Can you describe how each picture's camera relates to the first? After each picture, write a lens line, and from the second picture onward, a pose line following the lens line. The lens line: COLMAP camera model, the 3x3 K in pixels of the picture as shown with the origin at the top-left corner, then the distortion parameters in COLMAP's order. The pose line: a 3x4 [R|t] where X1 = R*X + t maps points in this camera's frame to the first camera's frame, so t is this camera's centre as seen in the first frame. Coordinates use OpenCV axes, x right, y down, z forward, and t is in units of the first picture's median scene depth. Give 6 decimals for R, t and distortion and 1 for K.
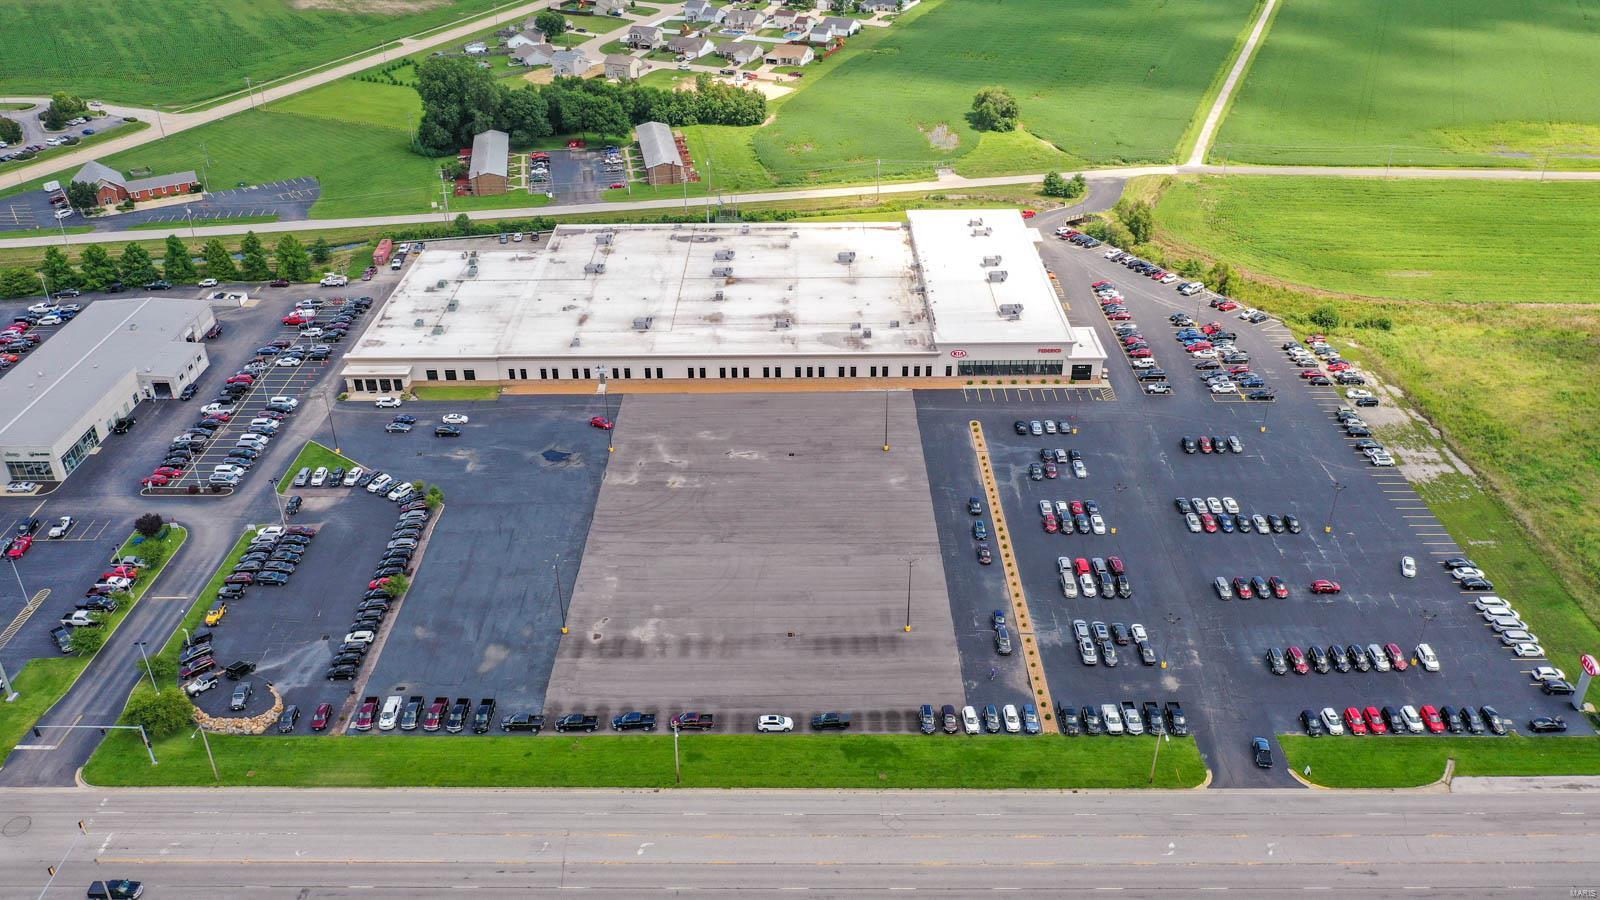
lens RADIAL K [[1231.5, 0, 800.0], [0, 1231.5, 450.0], [0, 0, 1]] dist [0.001864, -0.000206]
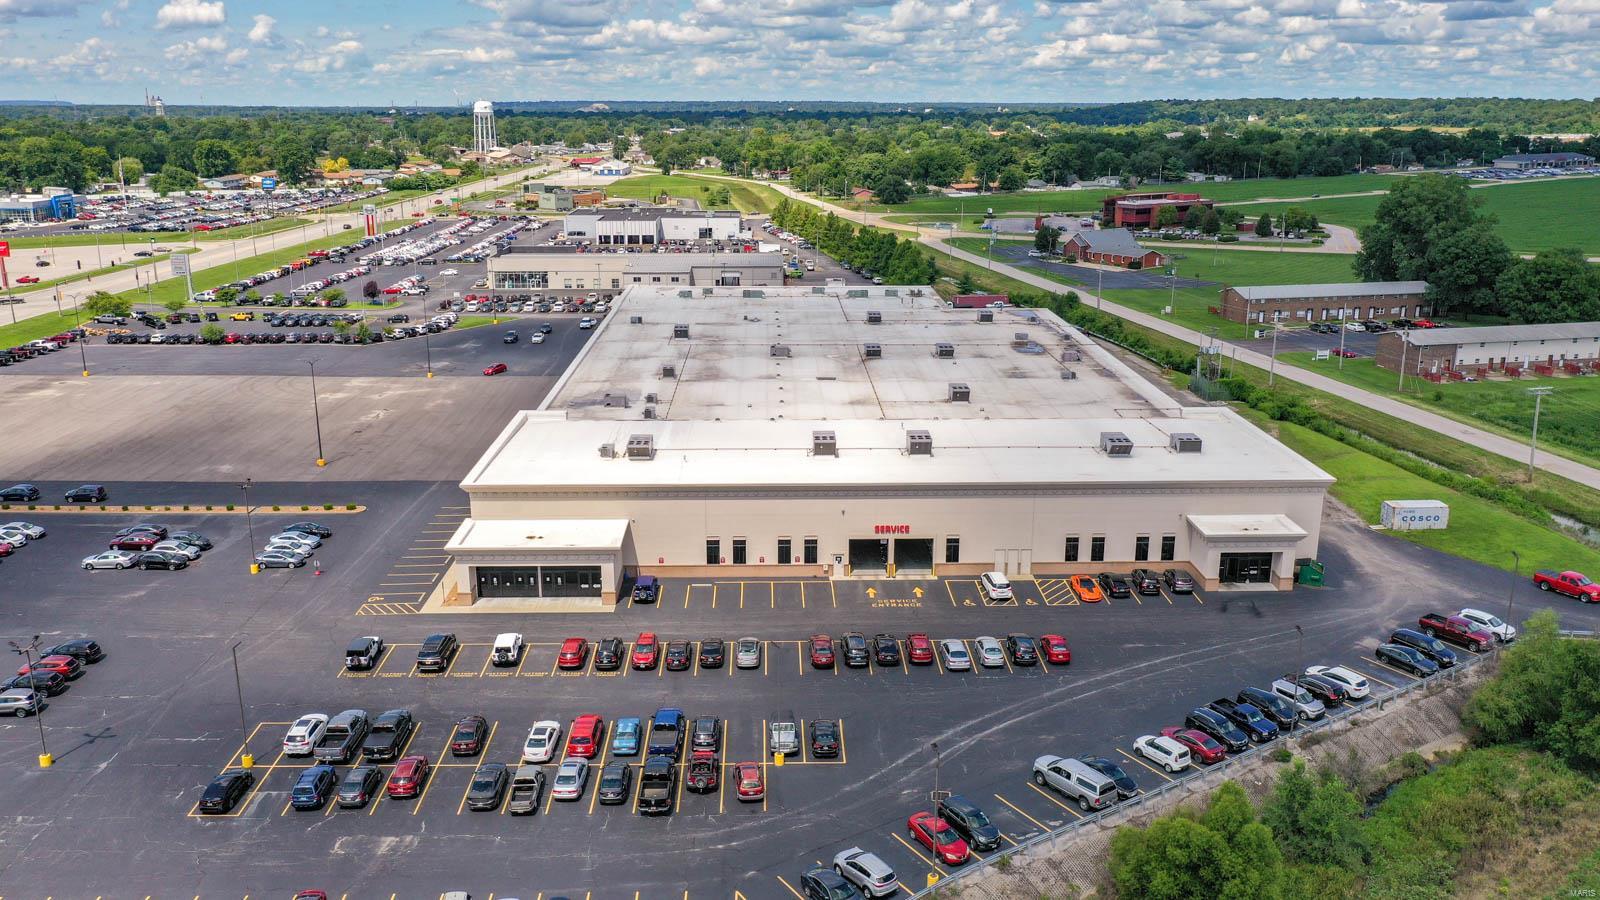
lens RADIAL K [[1257.8, 0, 800.0], [0, 1257.8, 450.0], [0, 0, 1]] dist [0.002921, 0.001559]
pose [[0.023692, 0.270068, -0.962550, 0.649002], [-0.505504, 0.833900, 0.221530, -0.256707], [0.862499, 0.481324, 0.156277, 1.011194]]
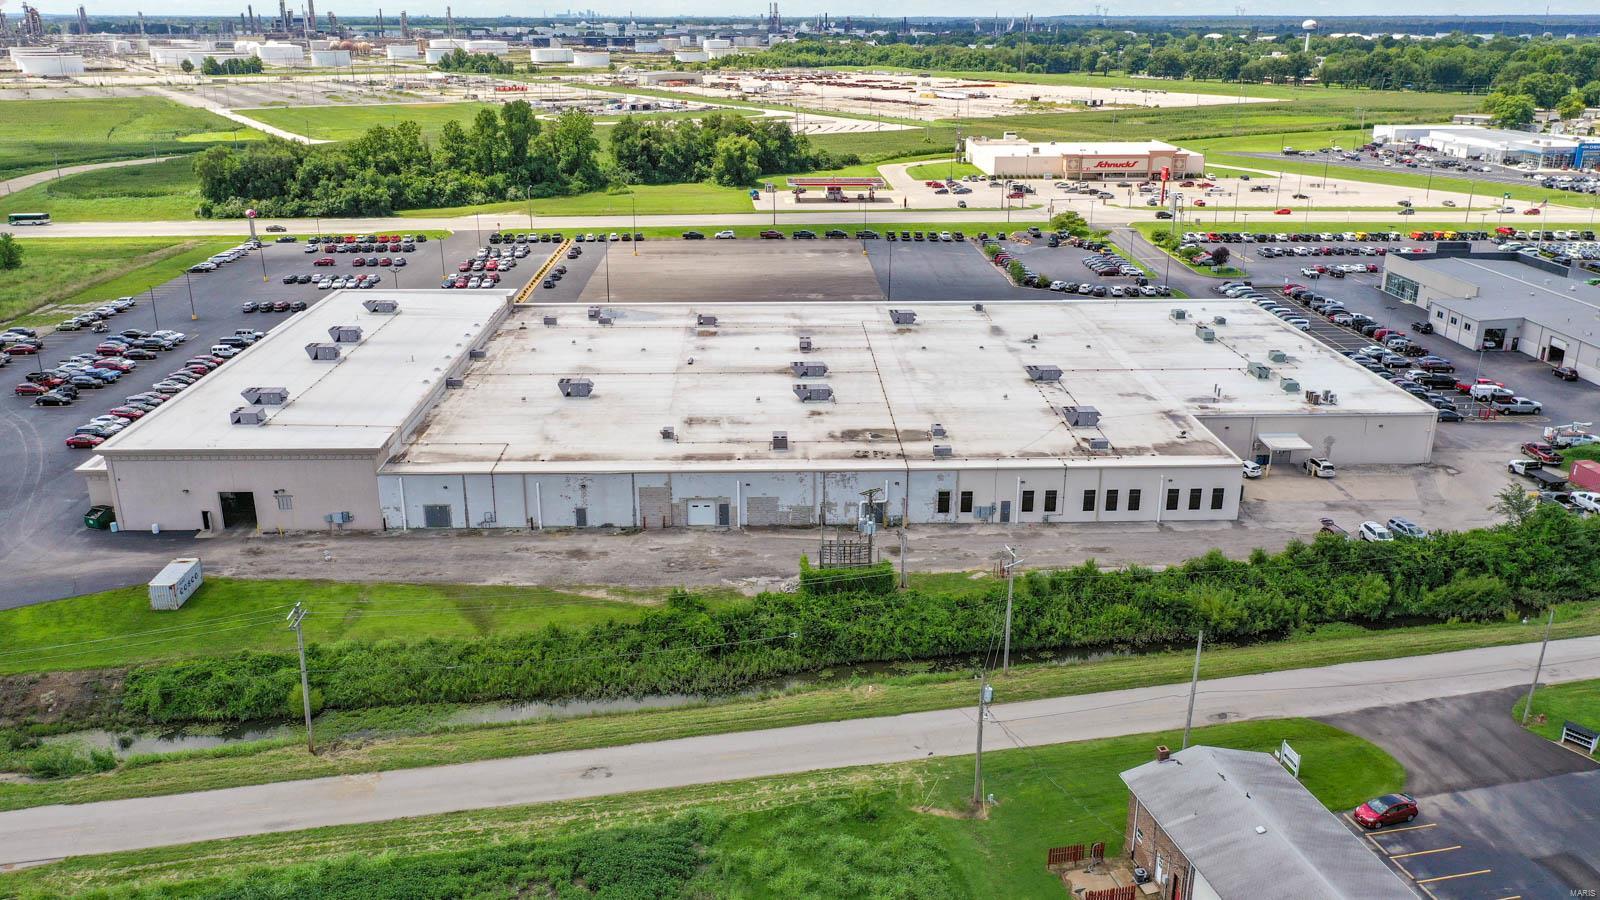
lens RADIAL K [[1257.8, 0, 800.0], [0, 1257.8, 450.0], [0, 0, 1]] dist [0.002921, 0.001559]
pose [[-0.999479, 0.015161, -0.028509, -0.047344], [-0.011735, 0.651997, 0.758131, -0.629741], [0.030082, 0.758070, -0.651479, 1.589261]]
